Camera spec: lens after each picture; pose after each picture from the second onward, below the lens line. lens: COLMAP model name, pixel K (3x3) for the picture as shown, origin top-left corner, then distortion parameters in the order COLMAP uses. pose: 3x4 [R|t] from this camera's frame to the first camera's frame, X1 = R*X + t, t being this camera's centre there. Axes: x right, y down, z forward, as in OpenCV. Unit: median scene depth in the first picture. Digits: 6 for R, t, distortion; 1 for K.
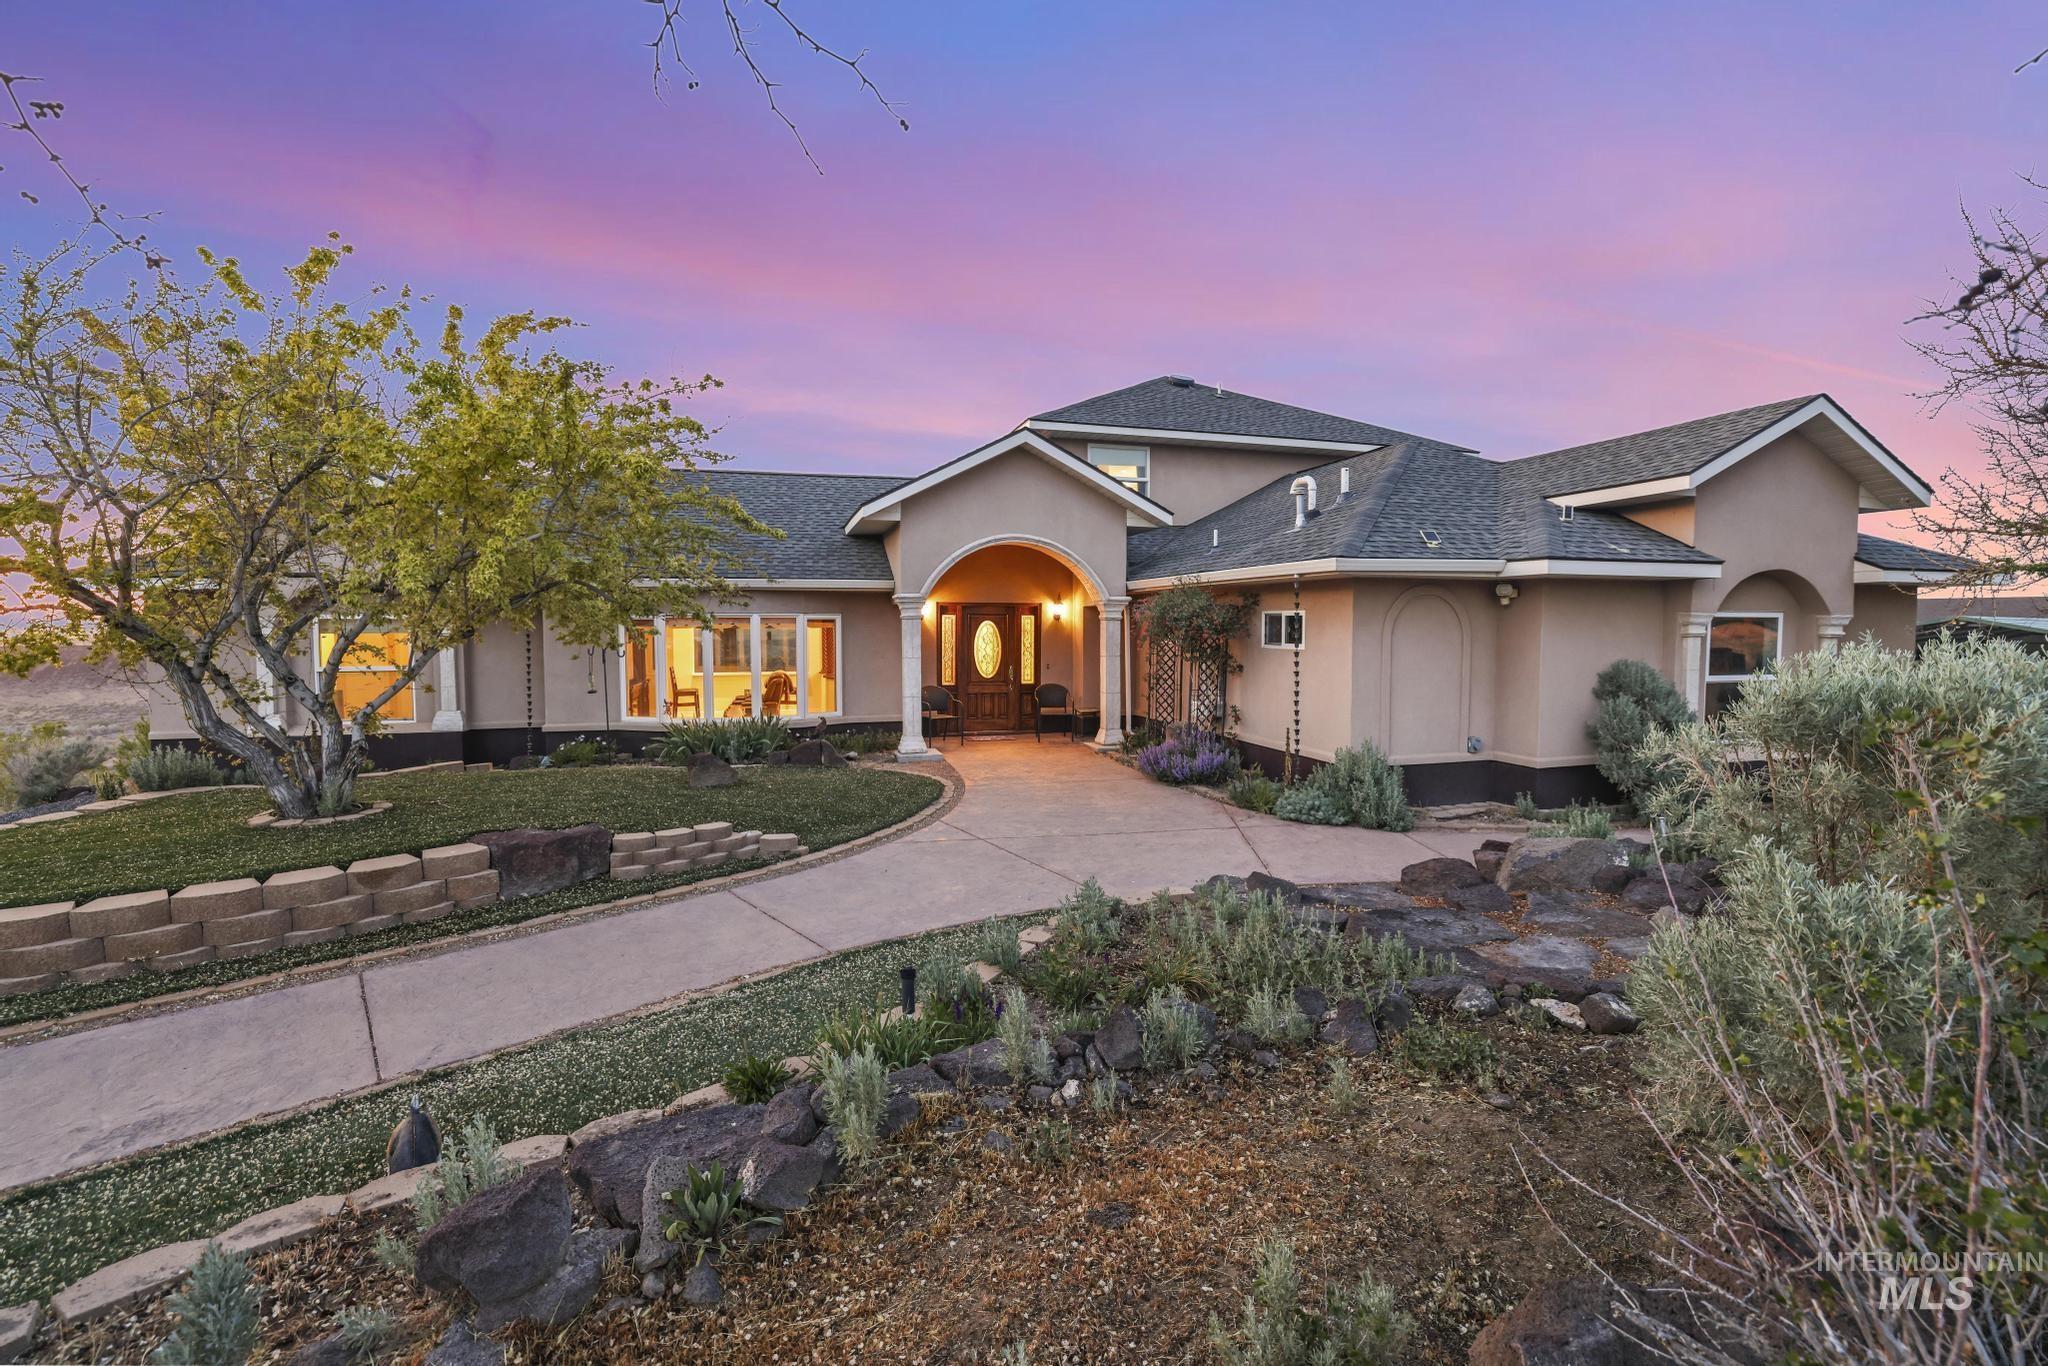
lens RADIAL K [[910.0, 0, 1024.0], [0, 910.0, 683.0], [0, 0, 1]] dist [-0.001407, -0.000093]
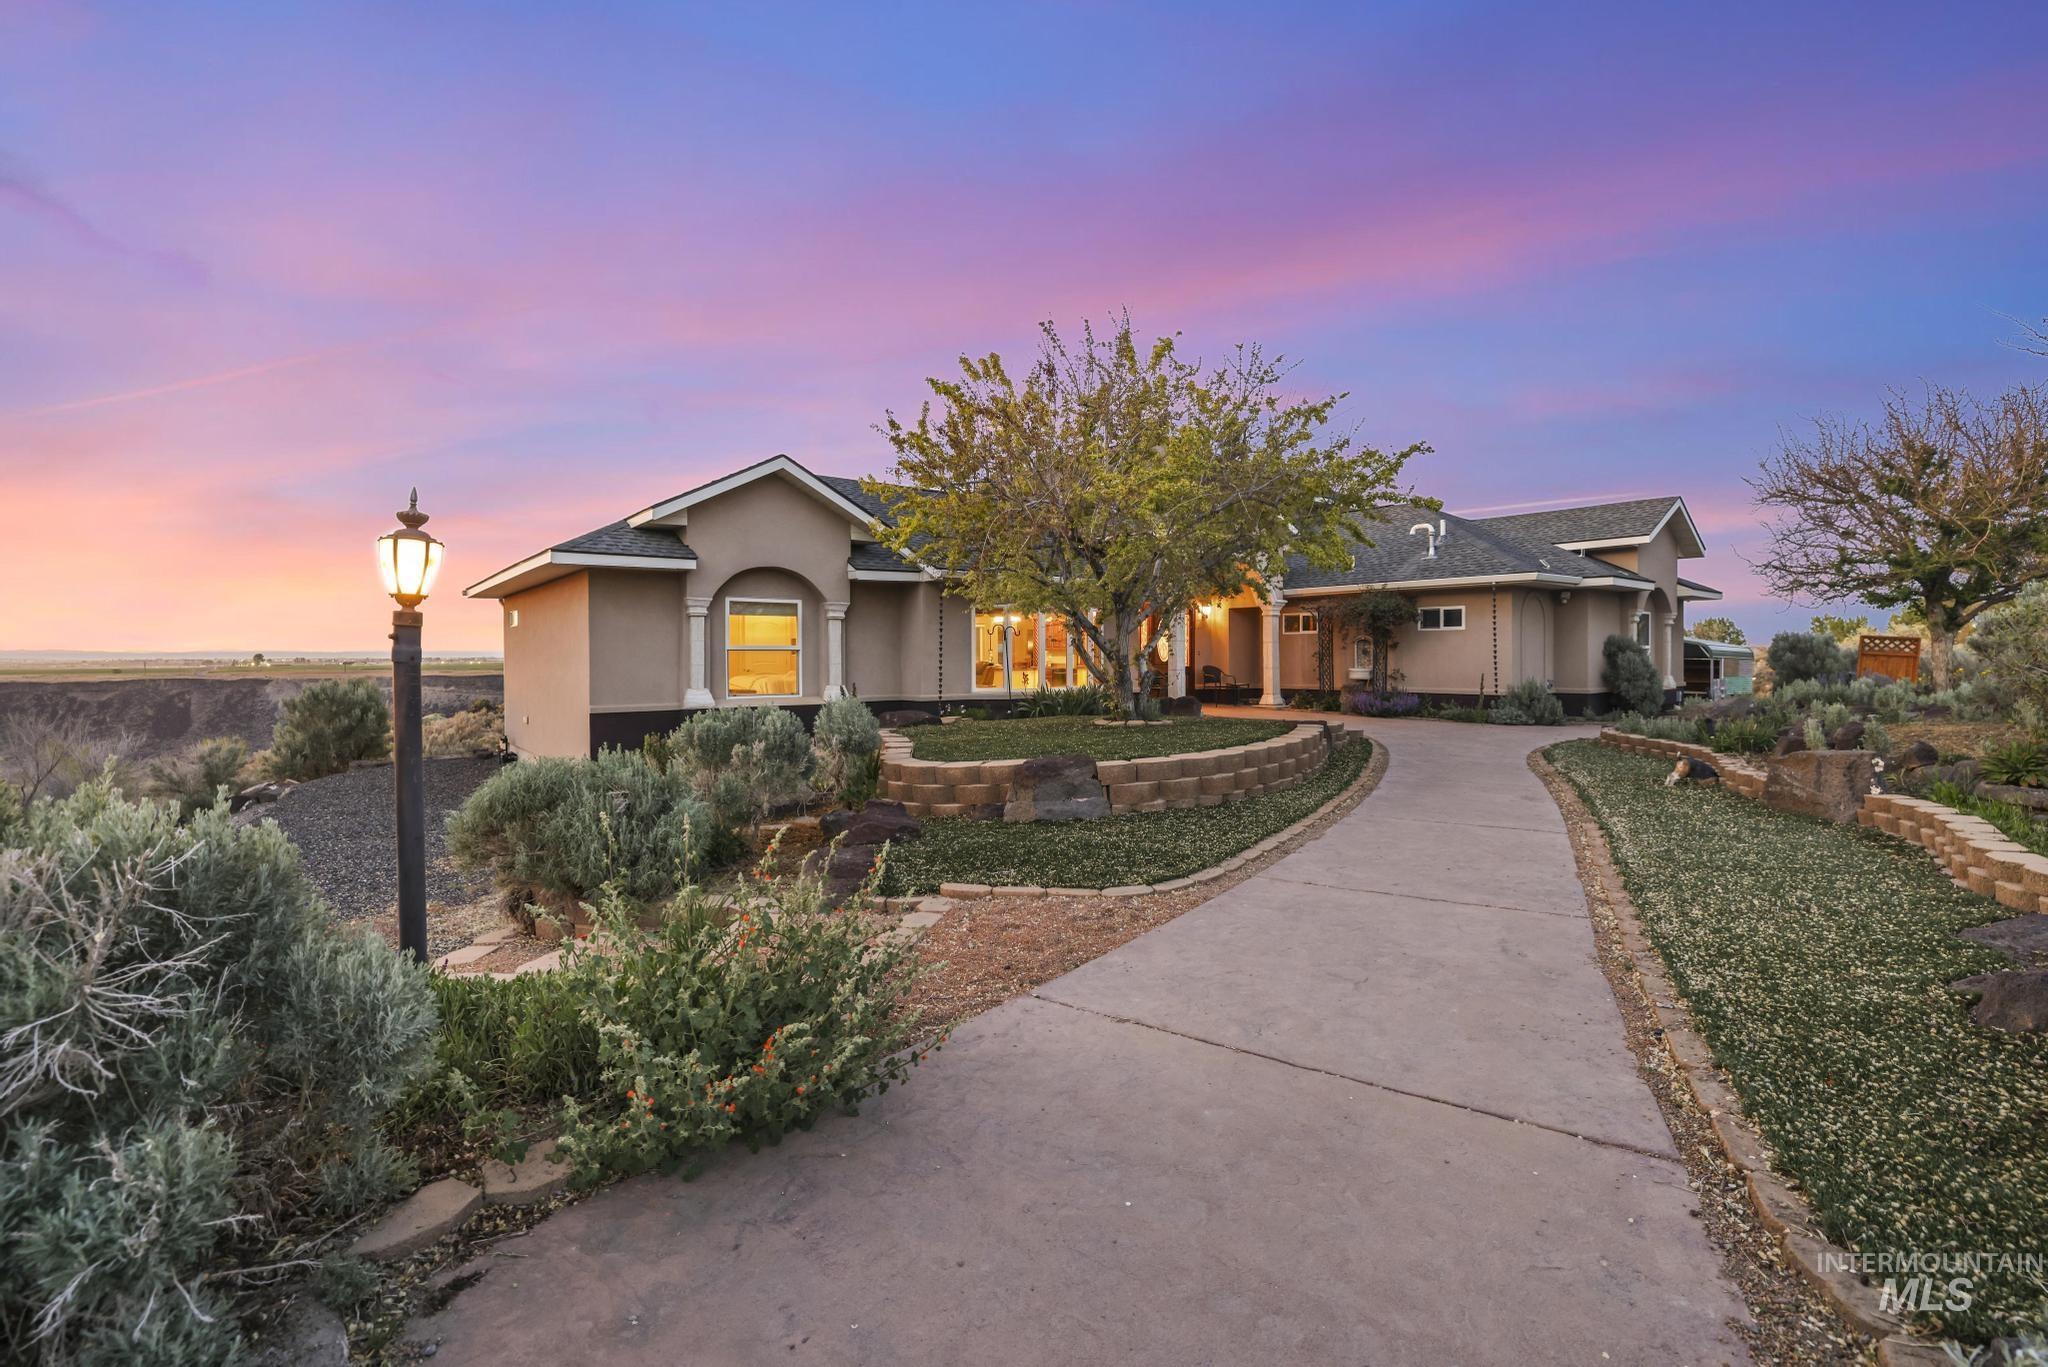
lens RADIAL K [[910.0, 0, 1024.0], [0, 910.0, 683.5], [0, 0, 1]] dist [-0.001407, -0.000093]
pose [[0.924514, -0.016191, 0.380804, -0.881944], [0.030046, 0.999084, -0.030465, 0.072609], [-0.379962, 0.039607, 0.924154, -0.179725]]
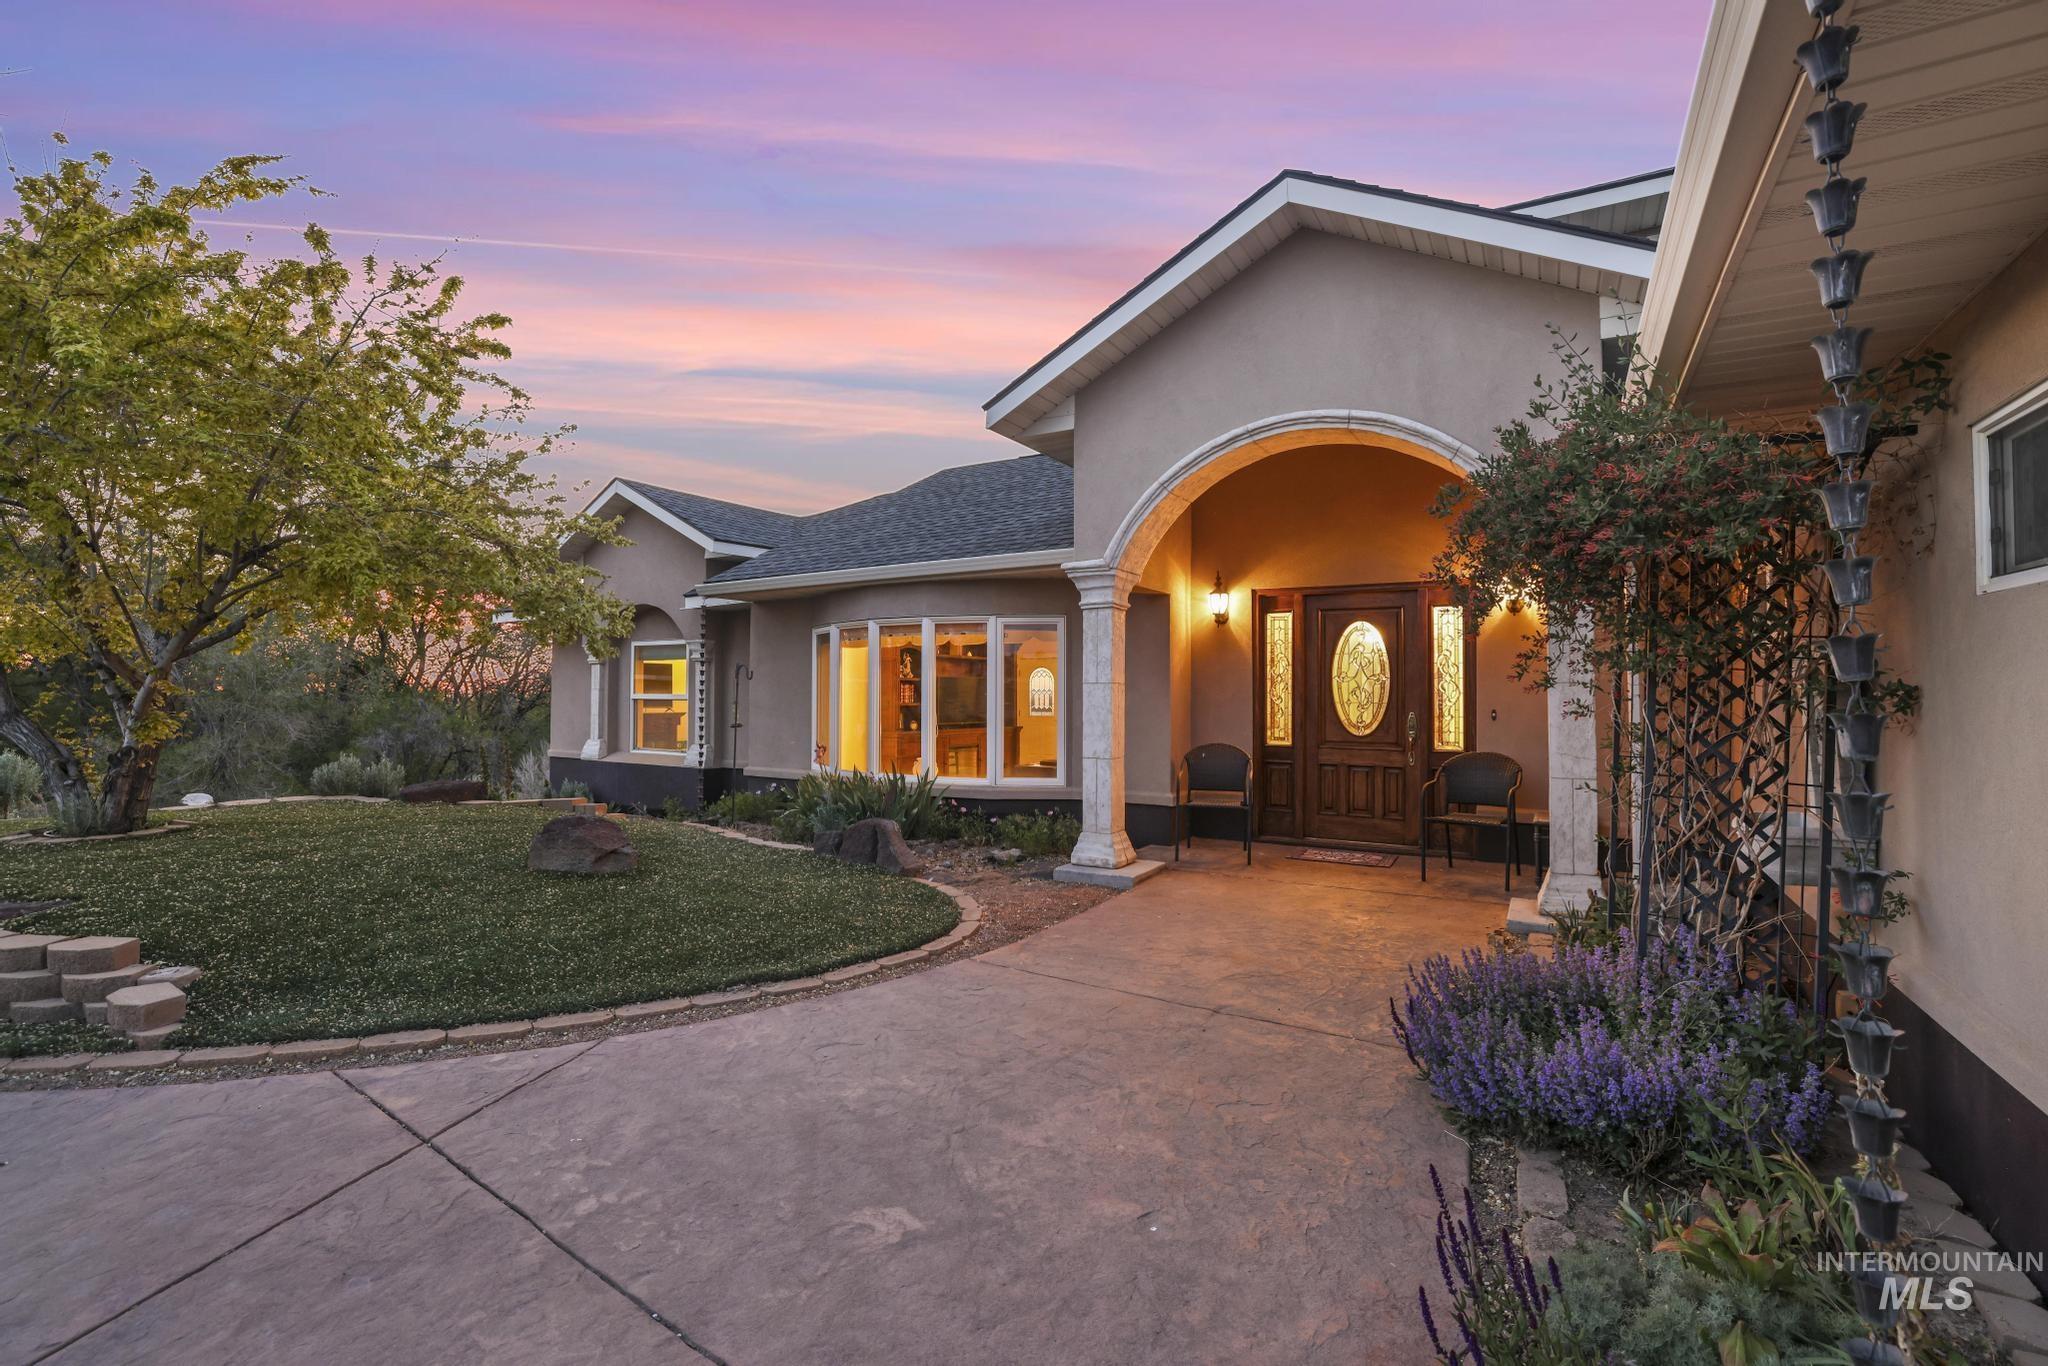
lens RADIAL K [[910.0, 0, 1024.0], [0, 910.0, 683.0], [0, 0, 1]] dist [-0.001407, -0.000093]
pose [[0.694436, -0.007325, -0.719517, 0.228926], [-0.054536, 0.996536, -0.062780, 0.008730], [0.717485, 0.082837, 0.691631, 0.602414]]
